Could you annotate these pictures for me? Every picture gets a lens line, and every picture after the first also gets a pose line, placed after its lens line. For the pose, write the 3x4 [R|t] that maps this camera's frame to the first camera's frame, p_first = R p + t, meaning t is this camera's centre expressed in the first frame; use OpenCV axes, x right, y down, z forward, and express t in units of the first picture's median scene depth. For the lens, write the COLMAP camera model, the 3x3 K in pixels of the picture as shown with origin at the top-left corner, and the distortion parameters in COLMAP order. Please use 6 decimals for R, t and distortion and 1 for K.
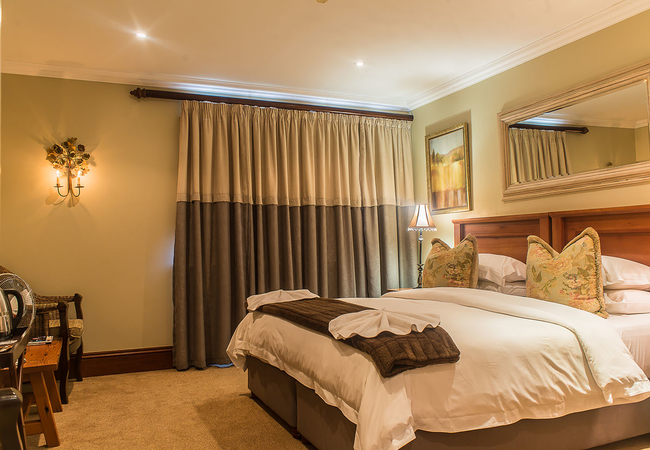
lens RADIAL K [[520.5, 0, 325.0], [0, 520.5, 225.0], [0, 0, 1]] dist [-0.089219, 0.075497]
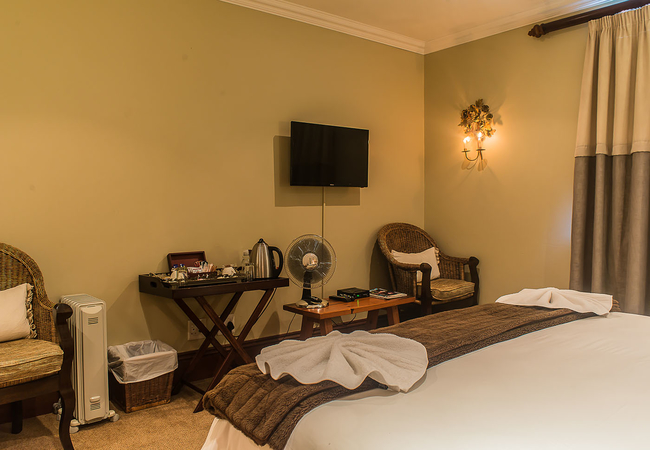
lens RADIAL K [[520.5, 0, 325.0], [0, 520.5, 225.0], [0, 0, 1]] dist [-0.089219, 0.075497]
pose [[0.262269, 0.057305, -0.963292, 0.389288], [0.030944, 0.997222, 0.067748, -0.007365], [0.964499, -0.047576, 0.259767, 0.451858]]
